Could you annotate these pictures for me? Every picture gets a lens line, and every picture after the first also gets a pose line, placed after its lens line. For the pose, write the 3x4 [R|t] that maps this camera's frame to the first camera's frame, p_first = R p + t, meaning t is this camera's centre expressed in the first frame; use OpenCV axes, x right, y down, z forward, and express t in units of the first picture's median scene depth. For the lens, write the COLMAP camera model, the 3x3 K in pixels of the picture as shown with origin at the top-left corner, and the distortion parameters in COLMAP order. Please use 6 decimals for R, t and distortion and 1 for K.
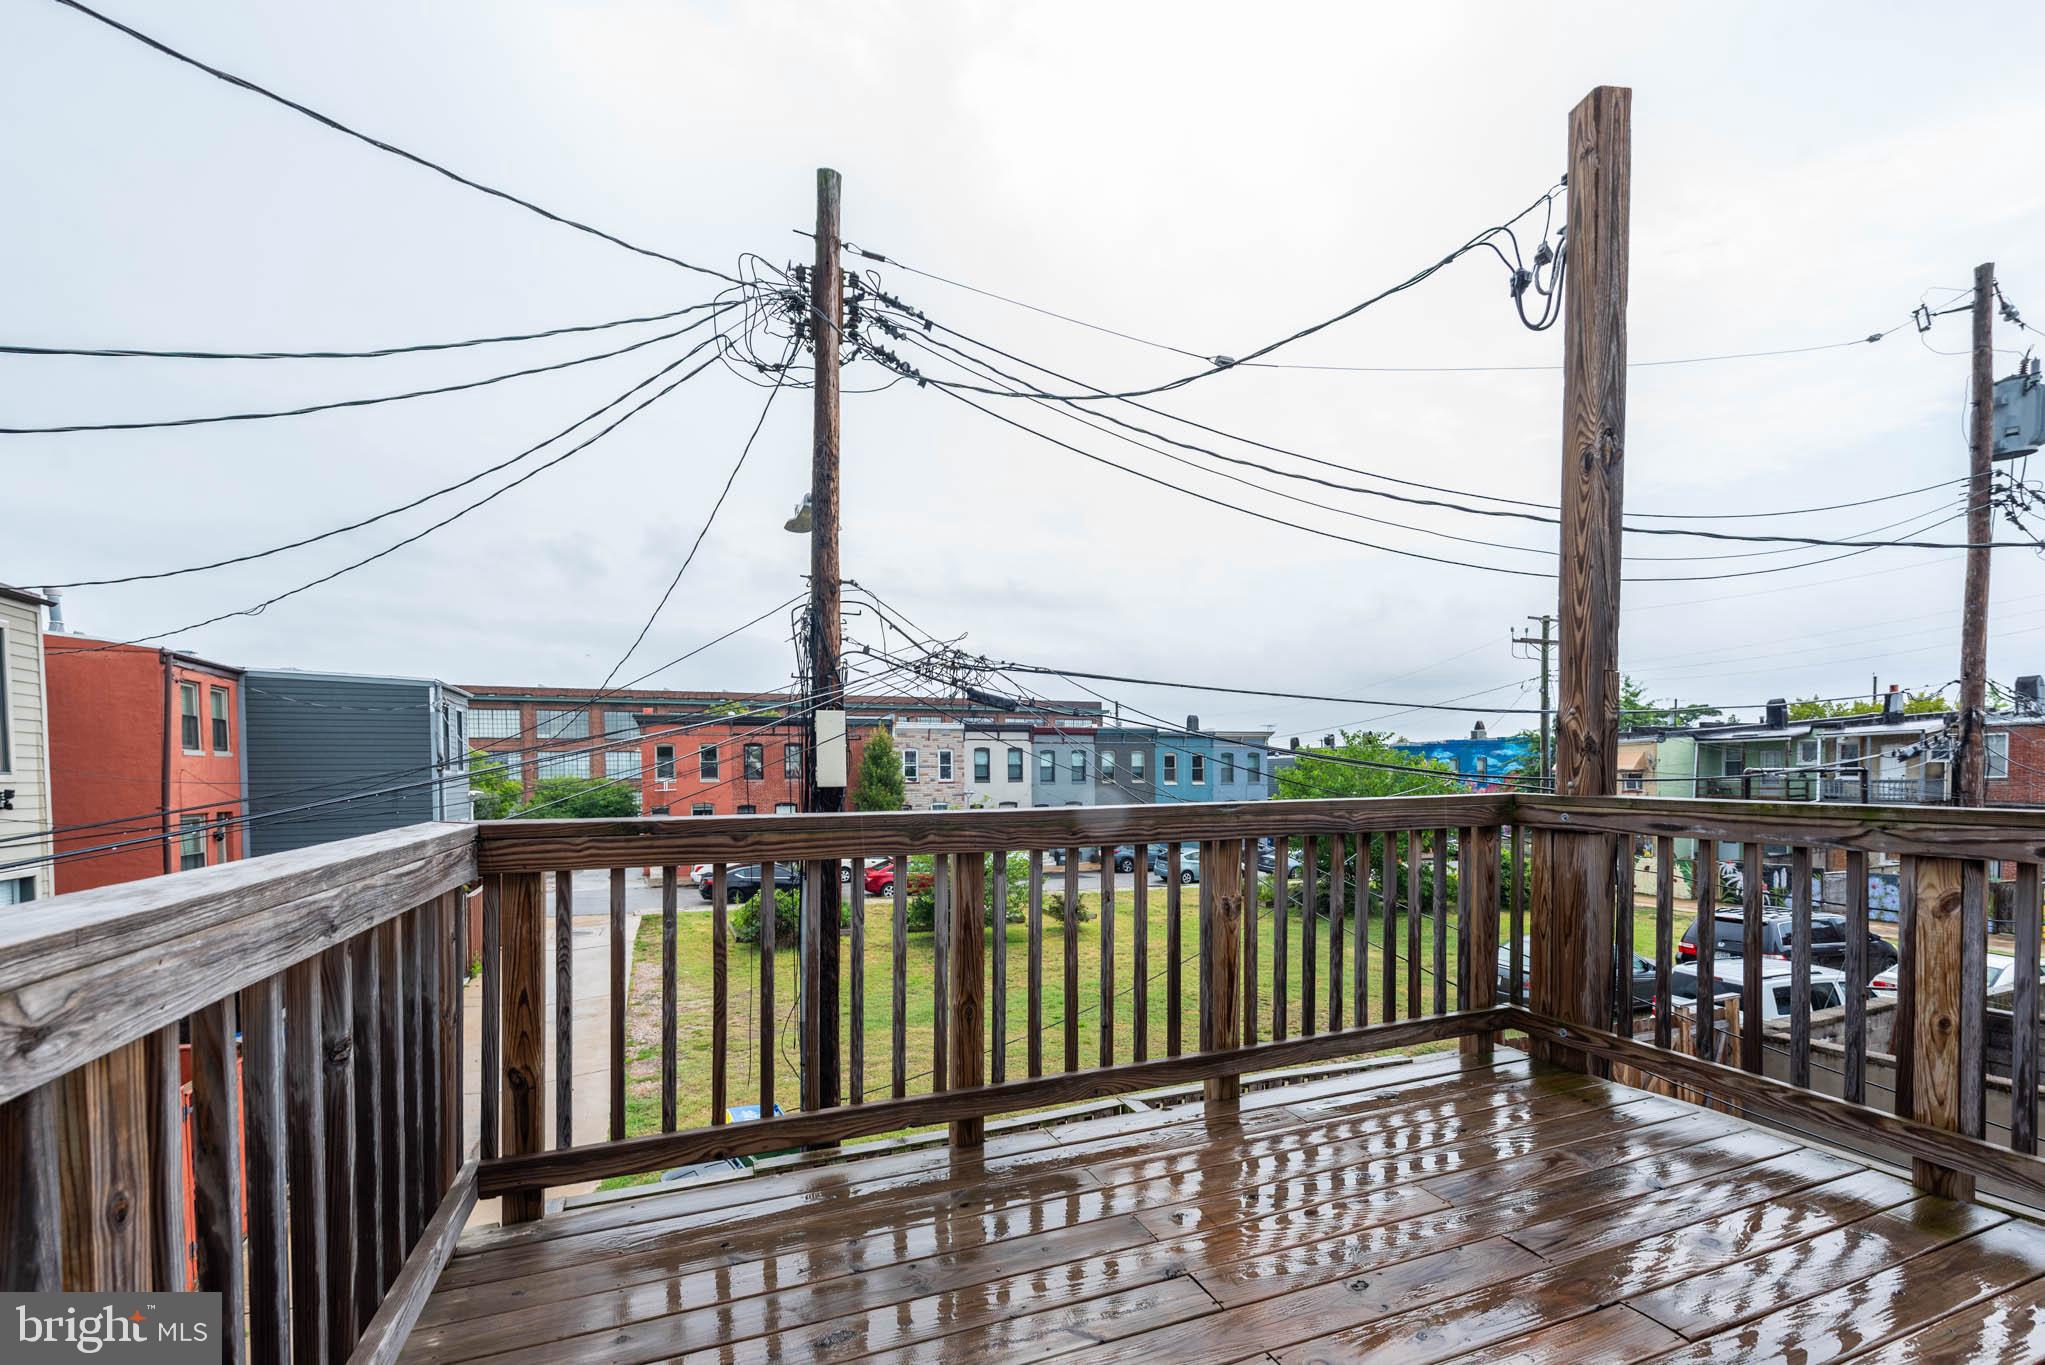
lens RADIAL K [[854.1, 0, 1018.1], [0, 854.1, 800.0], [0, 0, 1]] dist [0.002069, -0.000329]
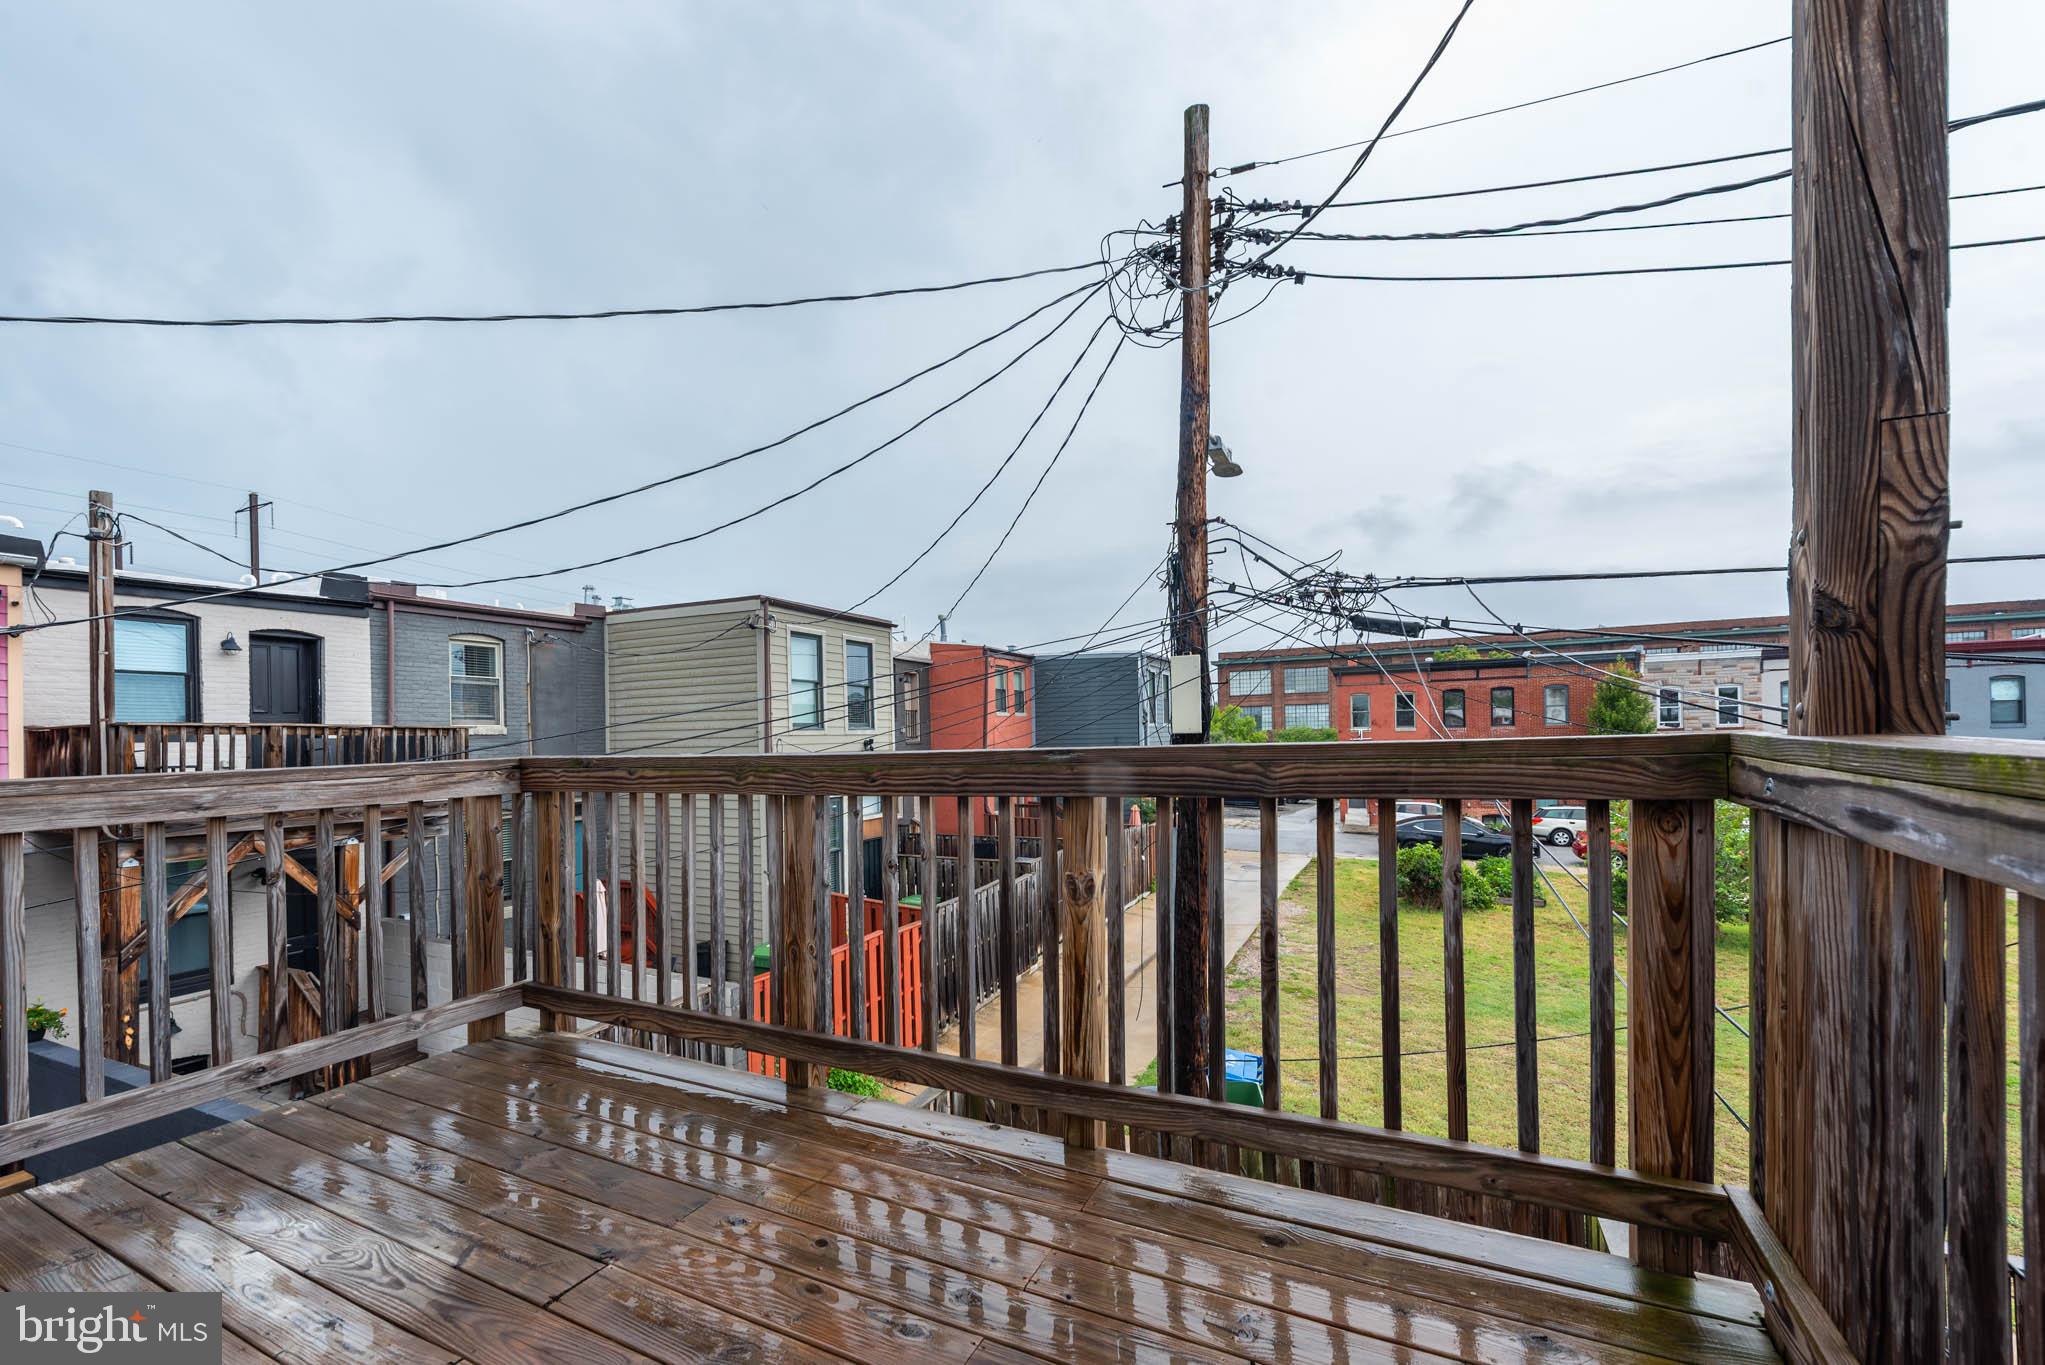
lens RADIAL K [[825.8, 0, 1023.0], [0, 825.8, 727.5], [0, 0, 1]] dist [0.020251, -0.000057]
pose [[0.662505, -0.012446, -0.748954, 0.220331], [-0.007198, 0.999710, -0.022980, 0.000663], [0.749023, 0.020615, 0.662224, 0.141303]]
